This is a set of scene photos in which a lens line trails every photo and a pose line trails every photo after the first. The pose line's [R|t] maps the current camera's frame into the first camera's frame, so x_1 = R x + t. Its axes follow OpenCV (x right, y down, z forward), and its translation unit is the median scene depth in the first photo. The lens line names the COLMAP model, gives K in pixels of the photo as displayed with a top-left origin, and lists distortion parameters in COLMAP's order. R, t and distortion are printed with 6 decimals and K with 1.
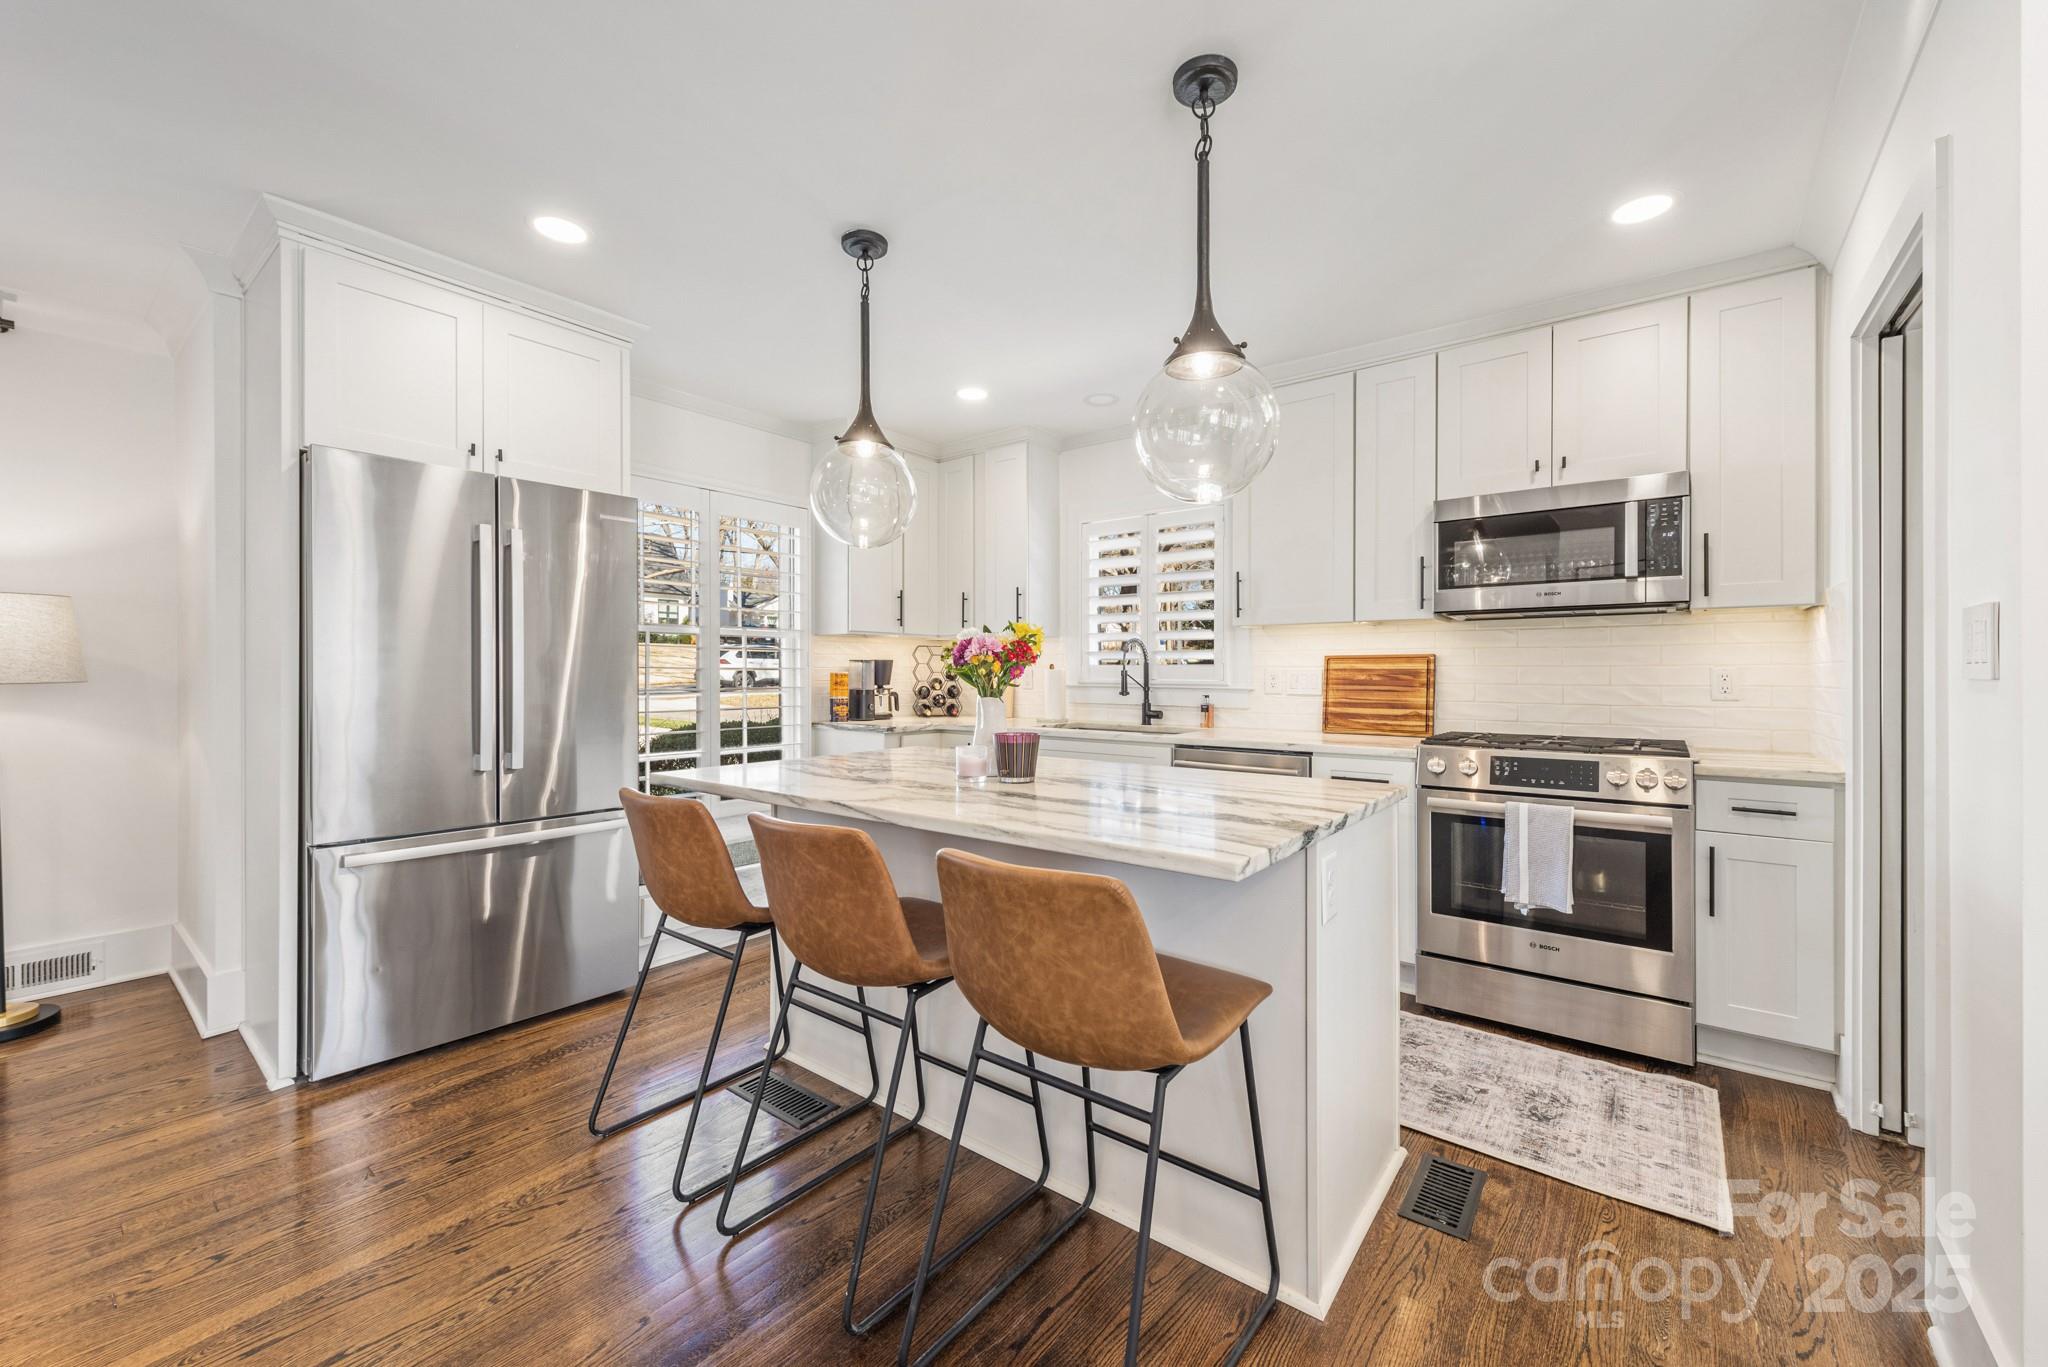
lens RADIAL K [[799.1, 0, 1030.8], [0, 799.1, 672.9], [0, 0, 1]] dist [-0.001054, -0.000141]
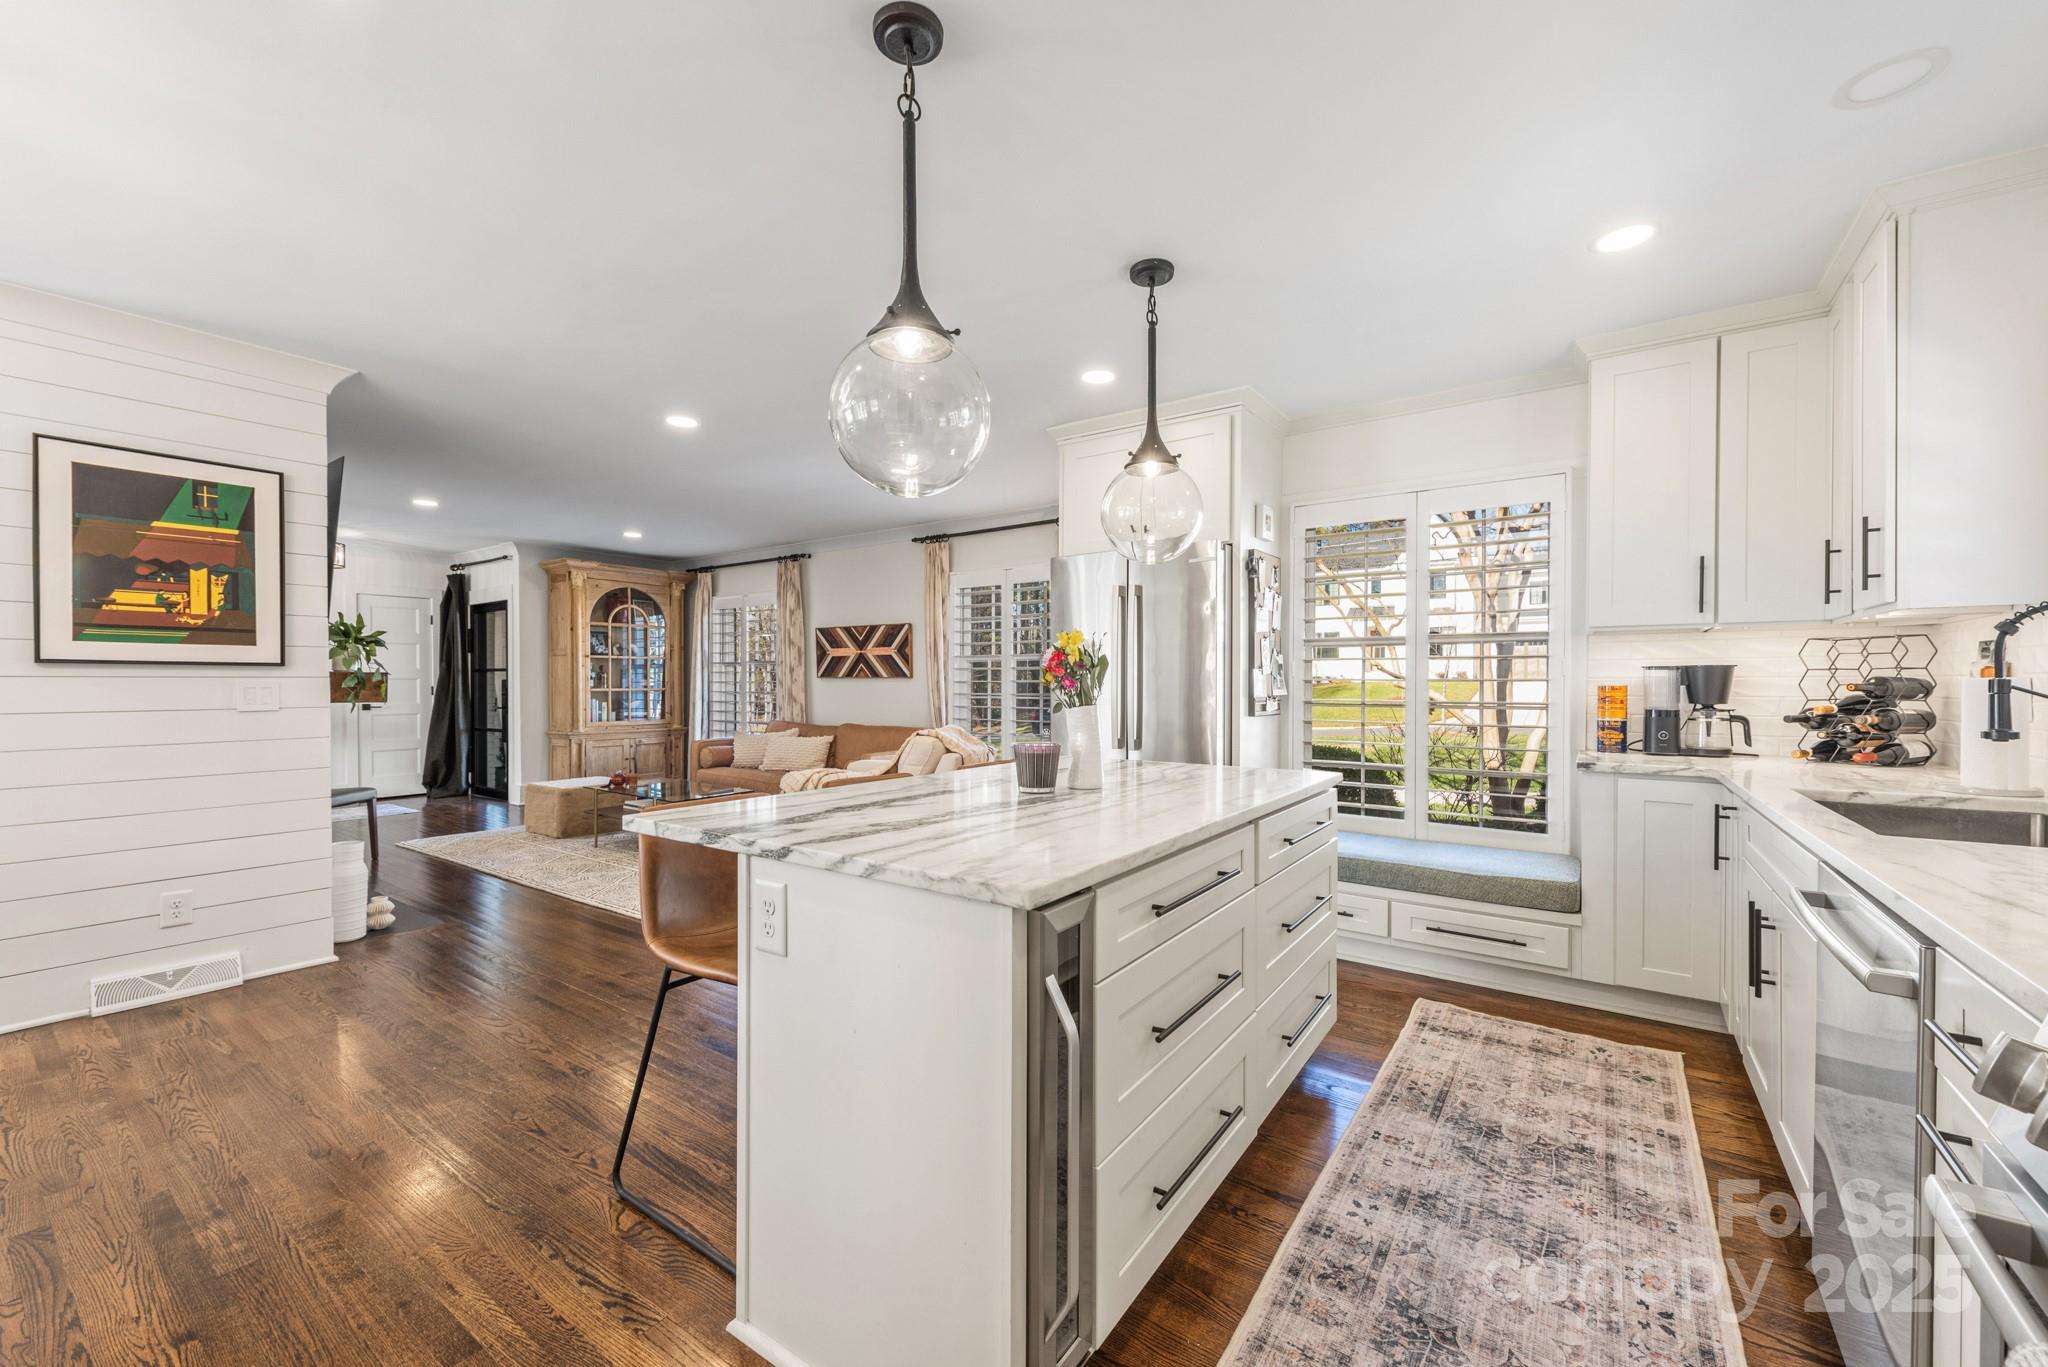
lens RADIAL K [[801.2, 0, 1034.4], [0, 801.2, 689.3], [0, 0, 1]] dist [0.012573, -0.003603]
pose [[0.059418, 0.005358, -0.998219, 0.686522], [-0.003062, 0.999982, 0.005185, 0.002483], [0.998229, 0.002748, 0.059433, 0.637007]]
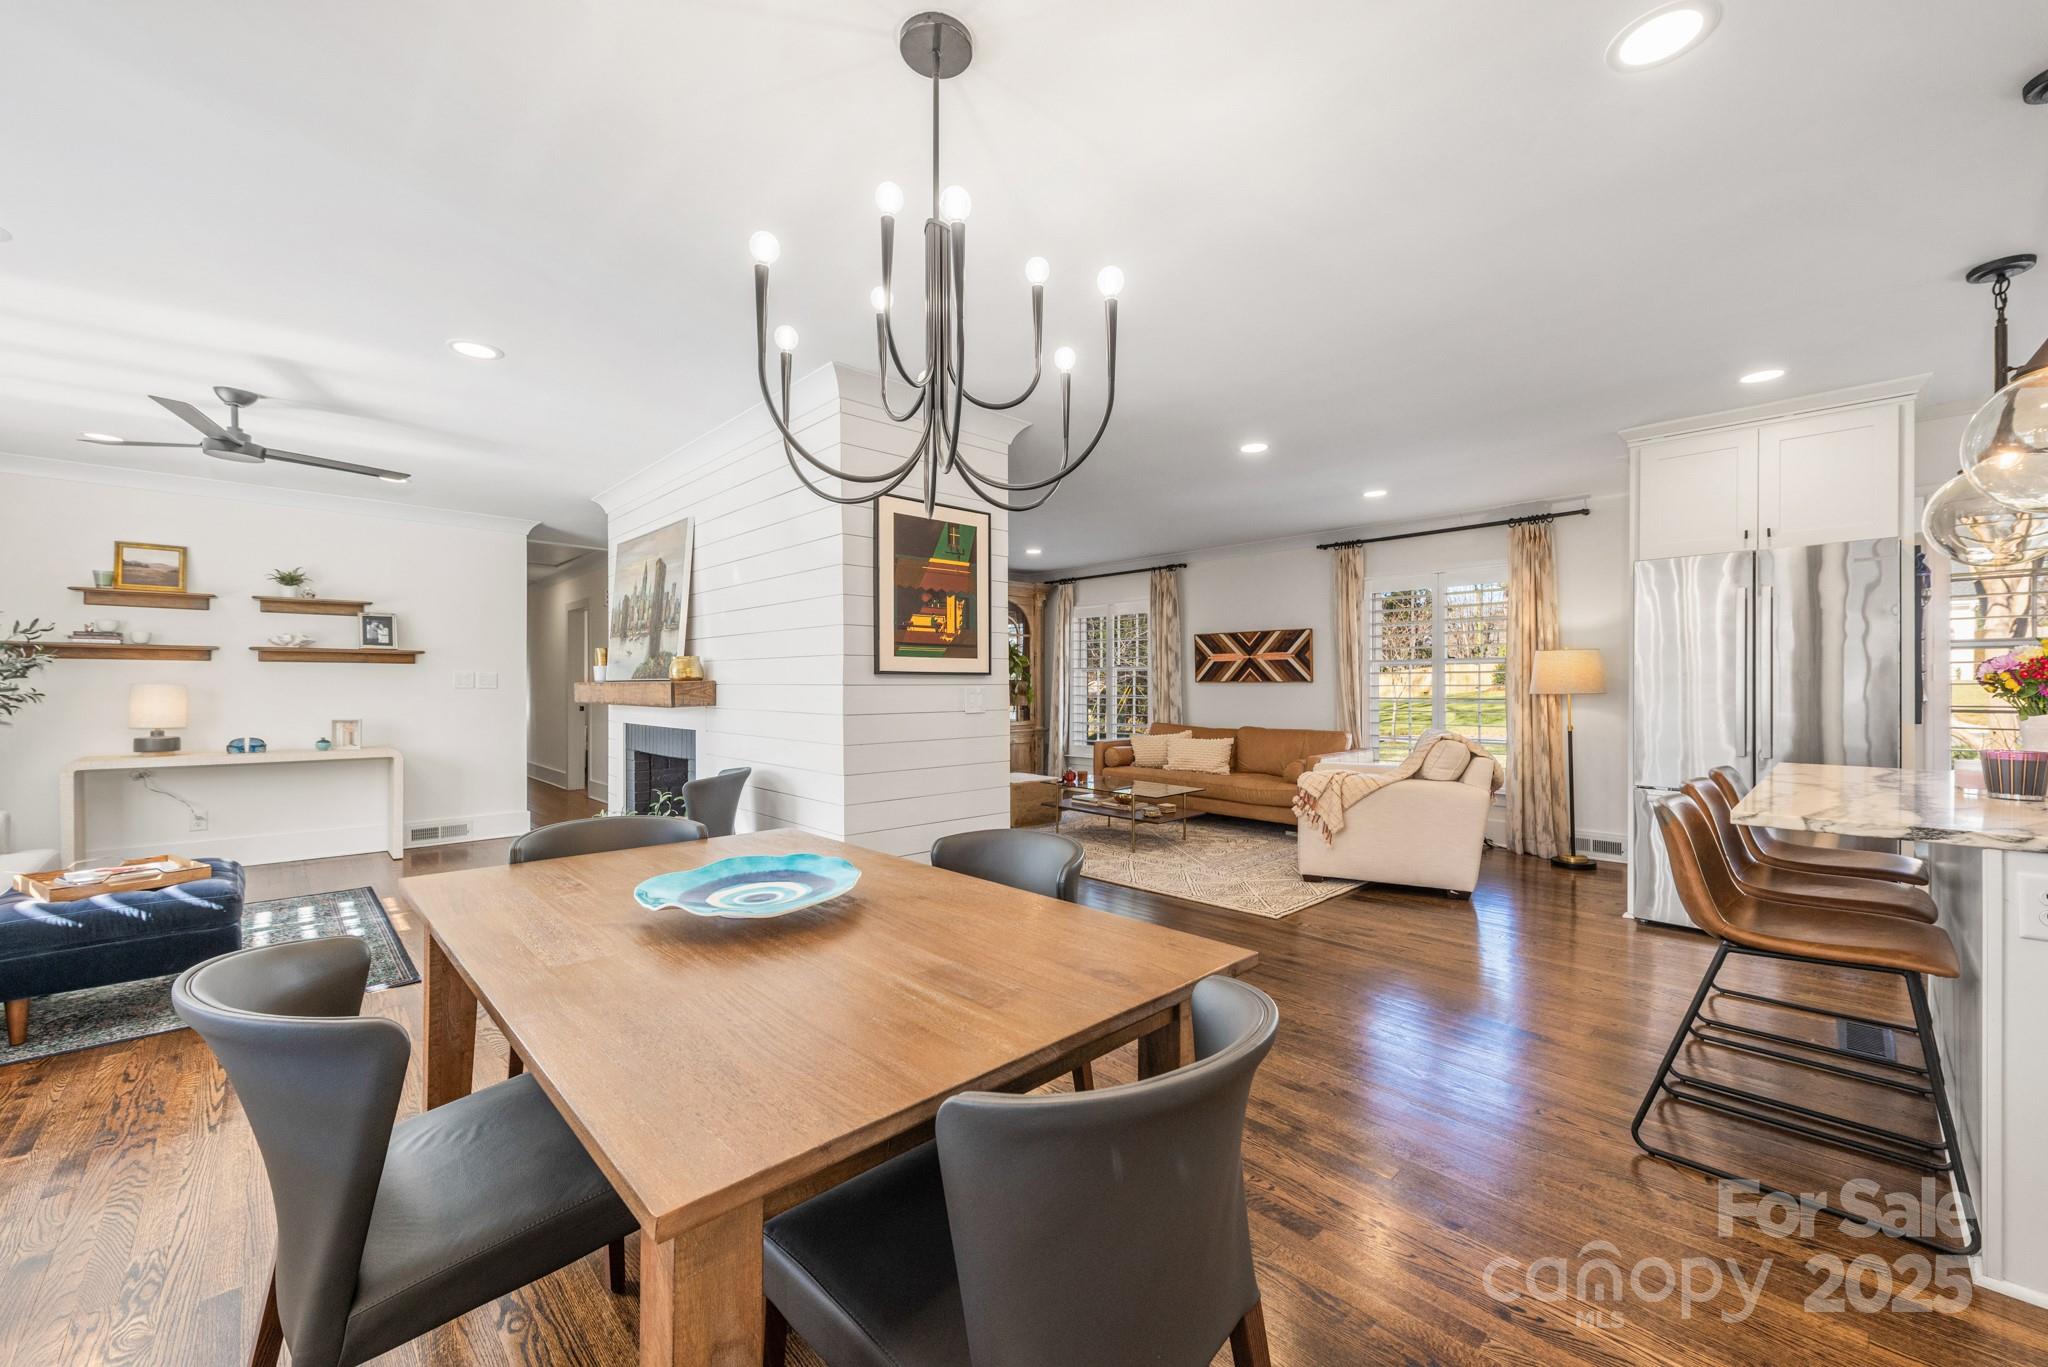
lens RADIAL K [[801.2, 0, 1034.4], [0, 801.2, 689.3], [0, 0, 1]] dist [0.012573, -0.003603]
pose [[-0.136595, 0.002108, -0.990625, 0.802076], [-0.001328, 0.999996, 0.002311, -0.000720], [0.990626, 0.001631, -0.136592, -0.062797]]
